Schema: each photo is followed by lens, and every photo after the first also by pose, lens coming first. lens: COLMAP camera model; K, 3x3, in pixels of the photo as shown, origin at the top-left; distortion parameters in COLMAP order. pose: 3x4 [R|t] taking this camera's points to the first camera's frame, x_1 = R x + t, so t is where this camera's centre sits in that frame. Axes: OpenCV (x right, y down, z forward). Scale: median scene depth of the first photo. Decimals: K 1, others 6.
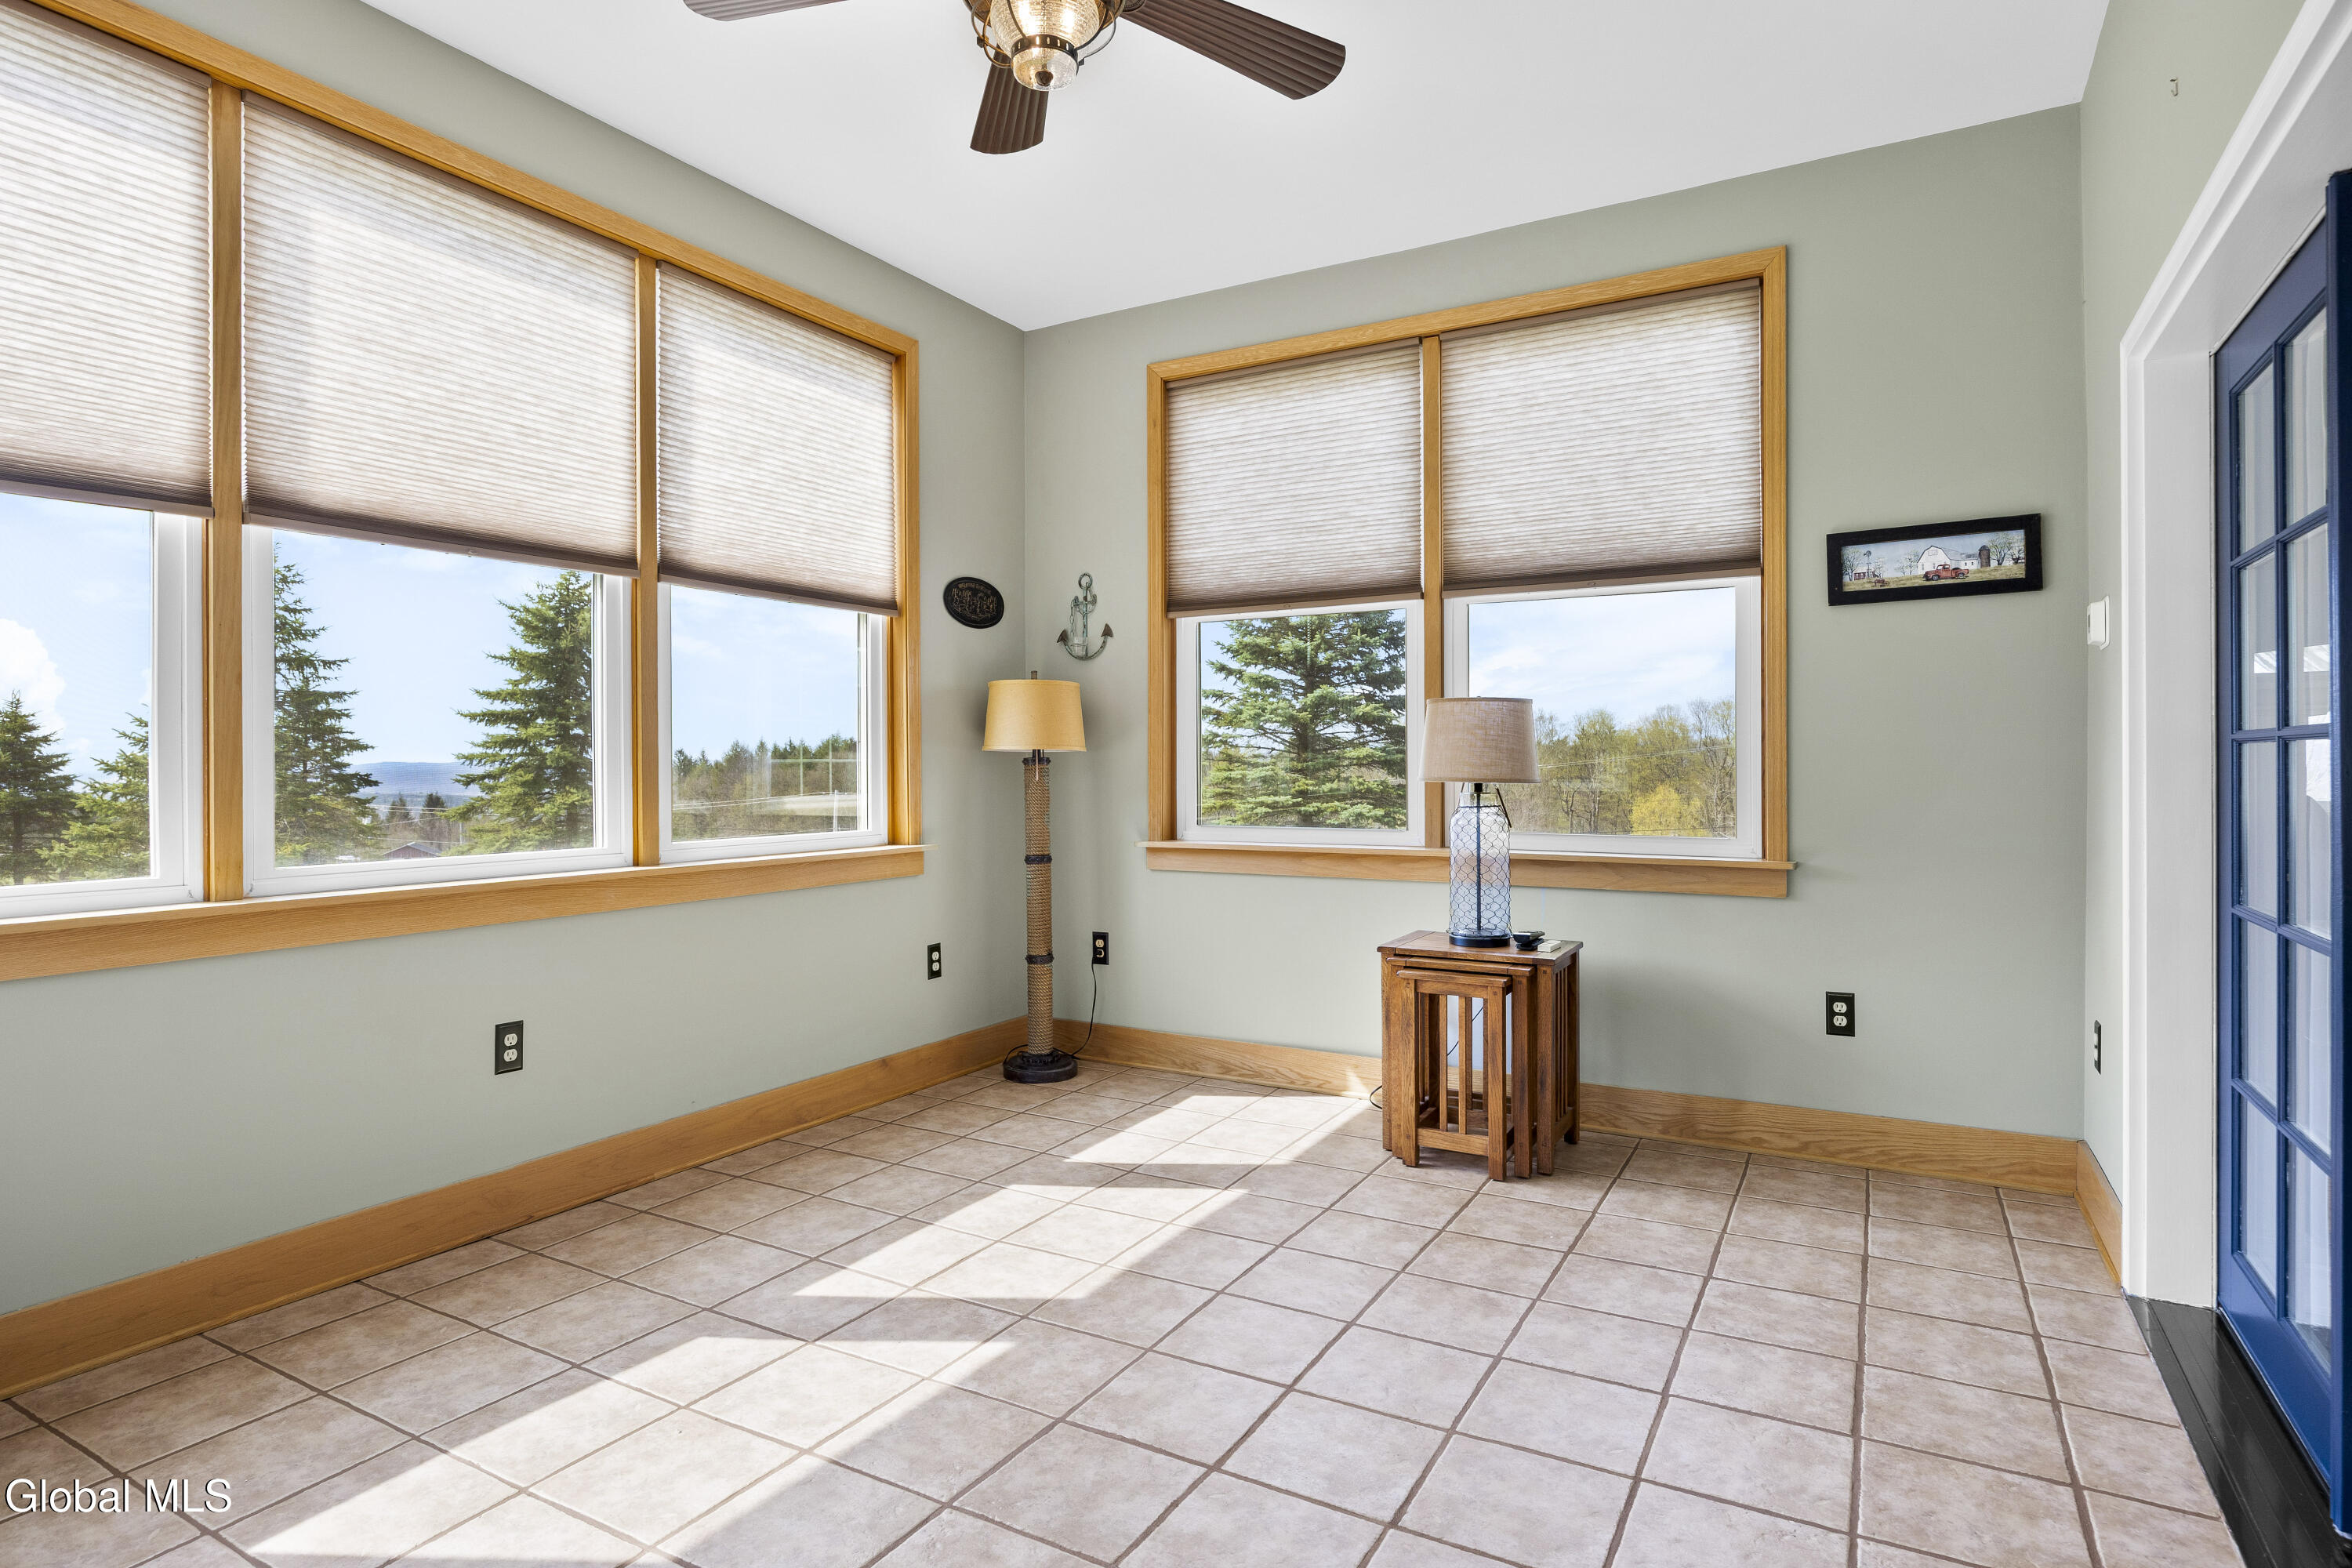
lens RADIAL K [[1230.5, 0, 1179.4], [0, 1230.5, 765.9], [0, 0, 1]] dist [-0.011698, 0.000440]
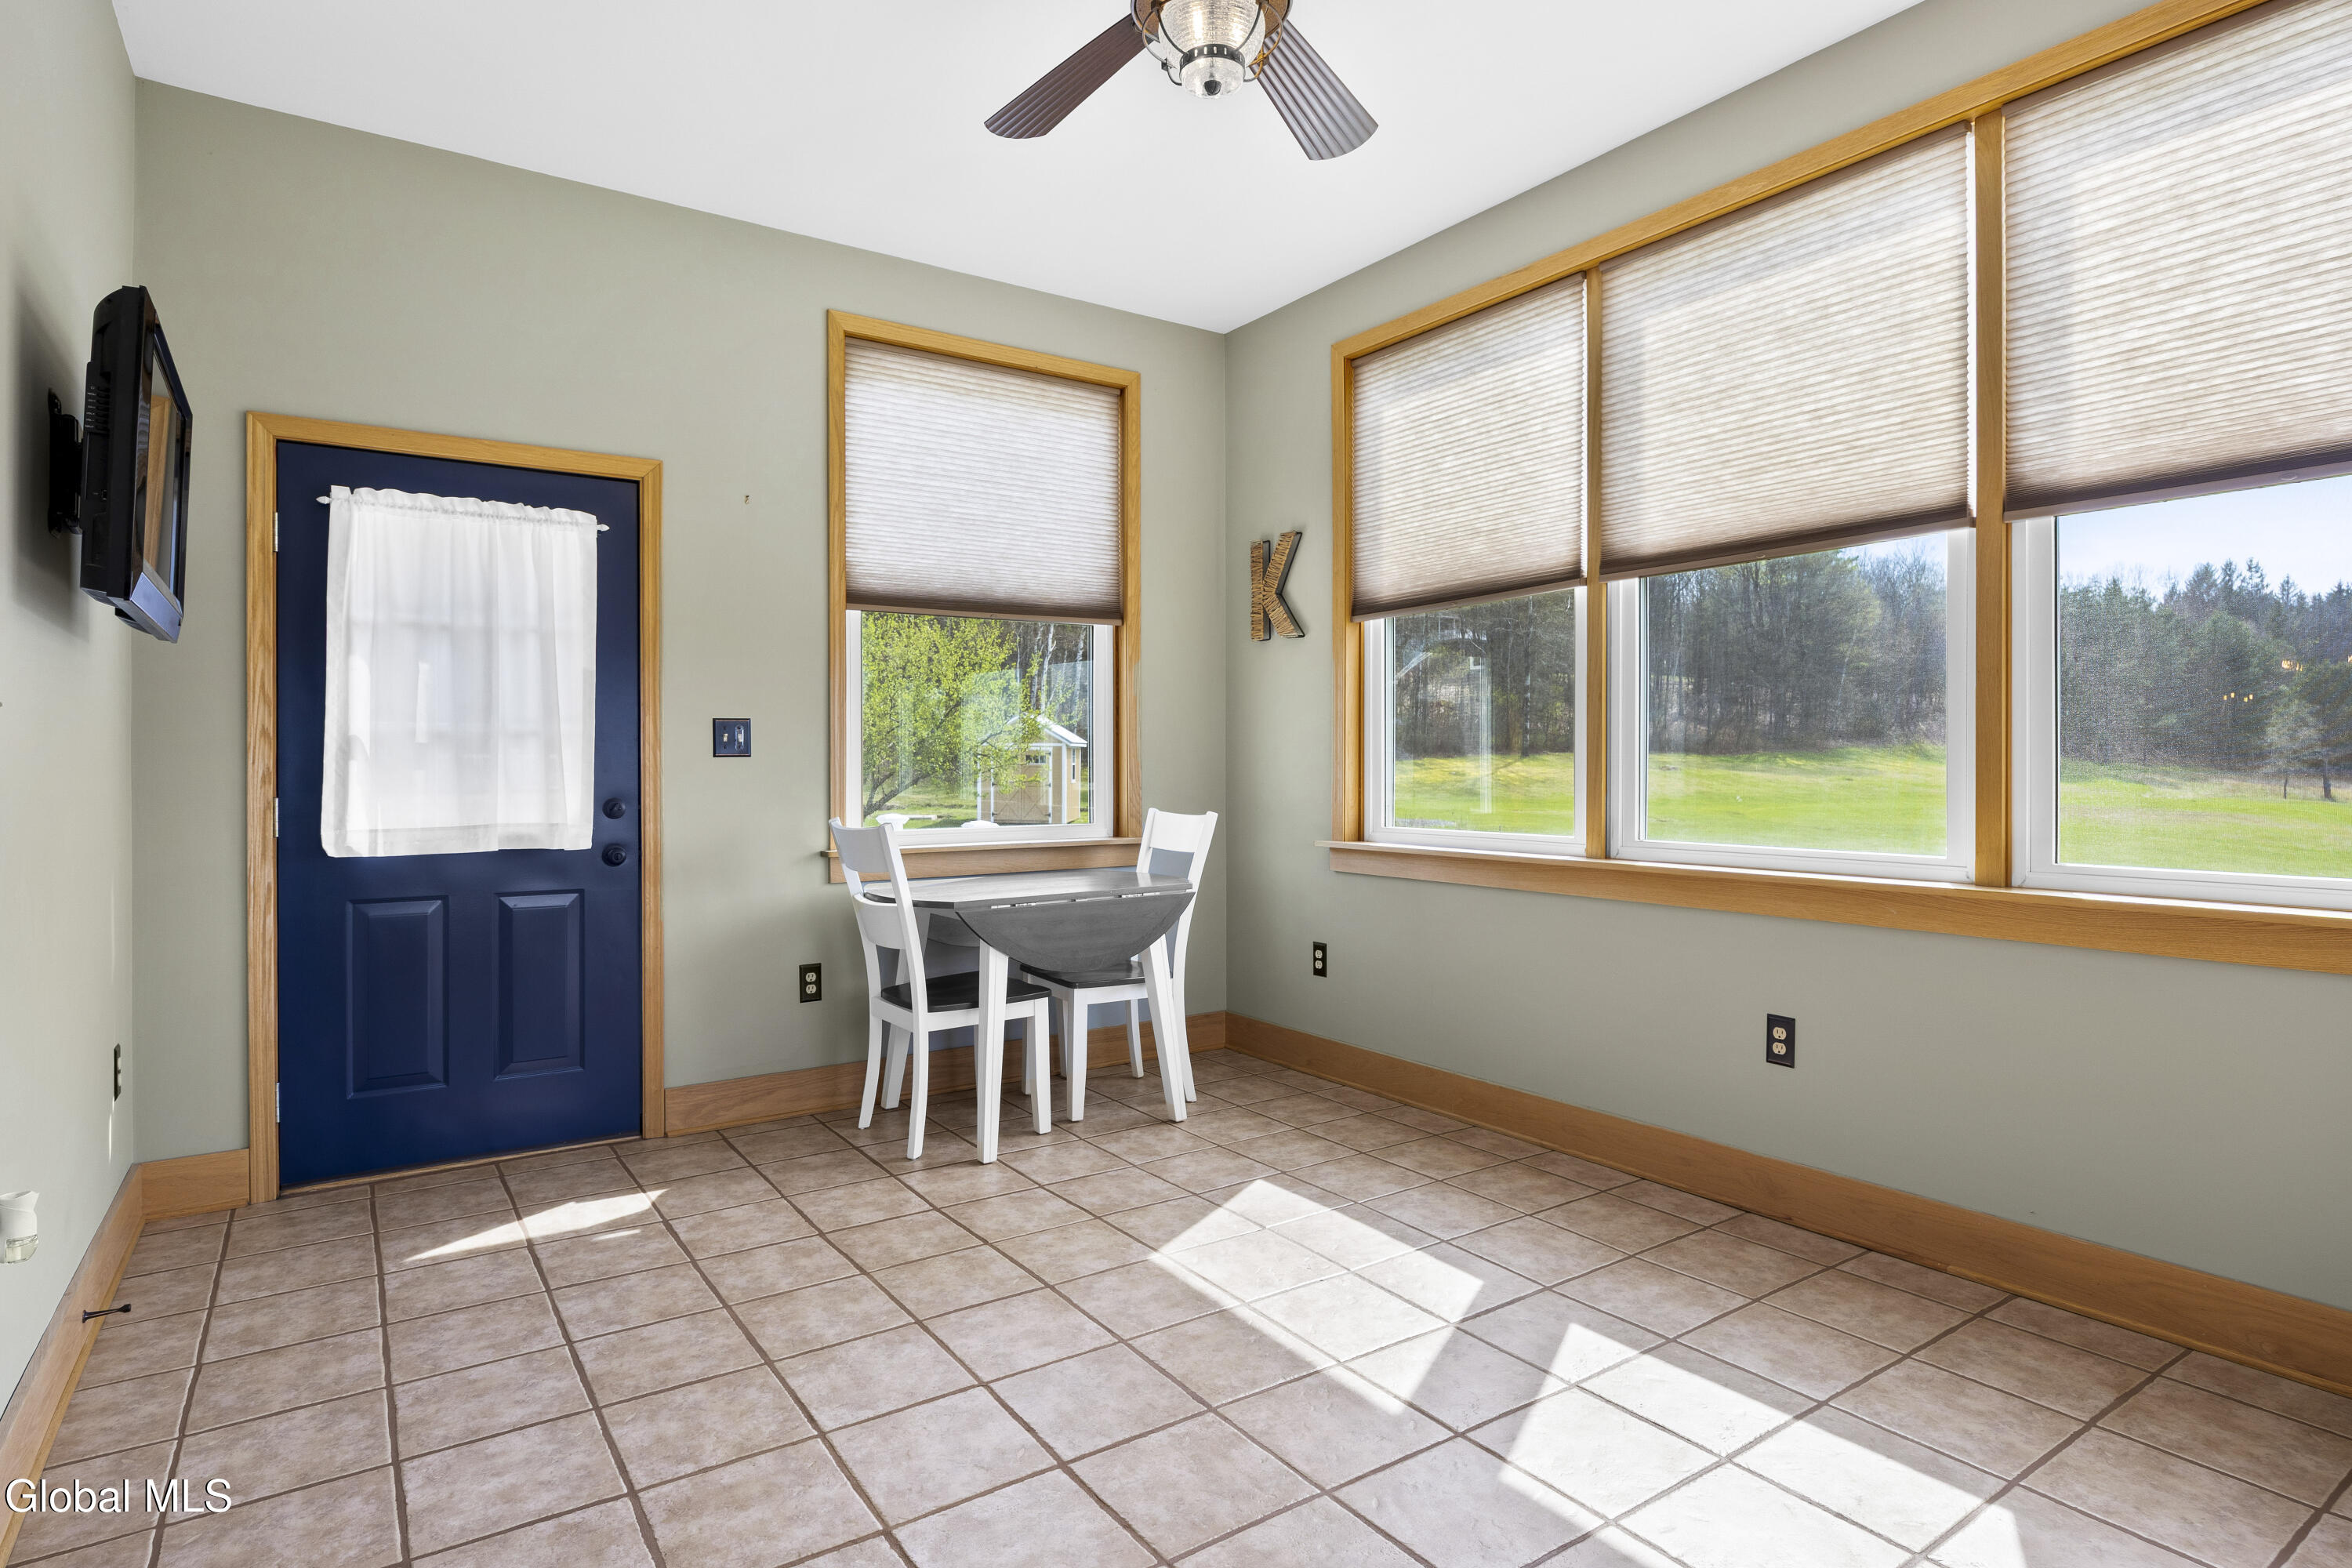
lens RADIAL K [[1230.5, 0, 1165.9], [0, 1230.5, 784.1], [0, 0, 1]] dist [-0.011698, 0.000440]
pose [[-0.439331, 0.018356, -0.898138, 0.640236], [0.002895, 0.999815, 0.019018, -0.002484], [0.898321, 0.005755, -0.439303, 1.097244]]
